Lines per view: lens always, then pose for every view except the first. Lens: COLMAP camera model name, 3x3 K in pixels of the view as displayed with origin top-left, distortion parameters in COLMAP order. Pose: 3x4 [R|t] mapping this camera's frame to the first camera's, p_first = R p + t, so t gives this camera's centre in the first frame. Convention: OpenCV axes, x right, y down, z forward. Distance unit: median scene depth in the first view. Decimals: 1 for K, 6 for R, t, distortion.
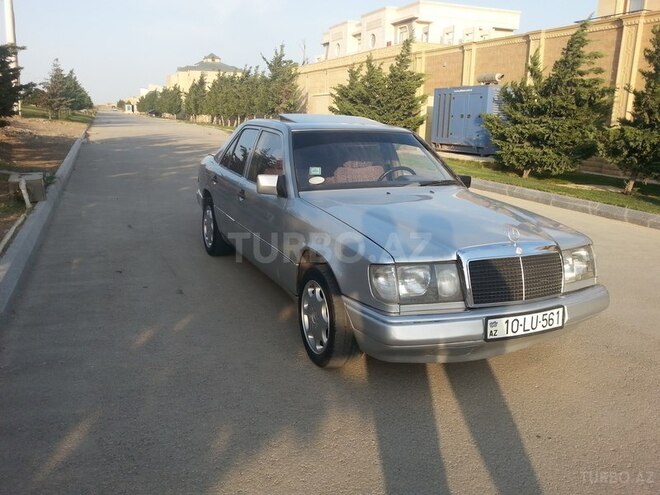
lens RADIAL K [[550.8, 0, 331.9], [0, 550.8, 244.4], [0, 0, 1]] dist [0.019369, -0.059192]
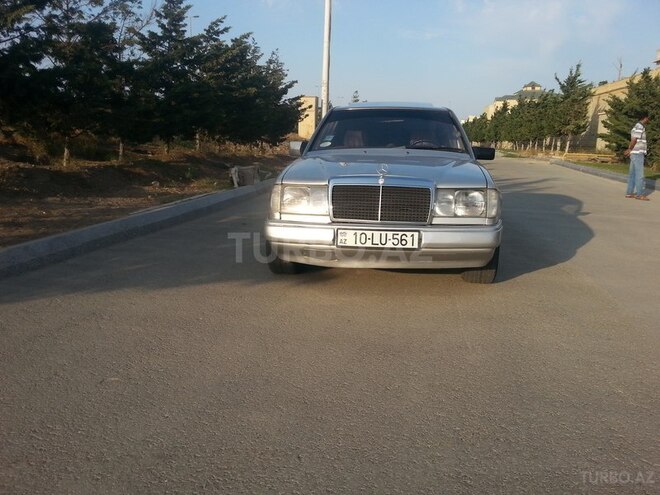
lens RADIAL K [[550.8, 0, 329.3], [0, 550.8, 244.3], [0, 0, 1]] dist [0.019369, -0.059192]
pose [[0.852657, 0.080413, -0.516246, 0.865493], [-0.106881, 0.994035, -0.021695, 0.186237], [0.511422, 0.073676, 0.856165, -0.098742]]
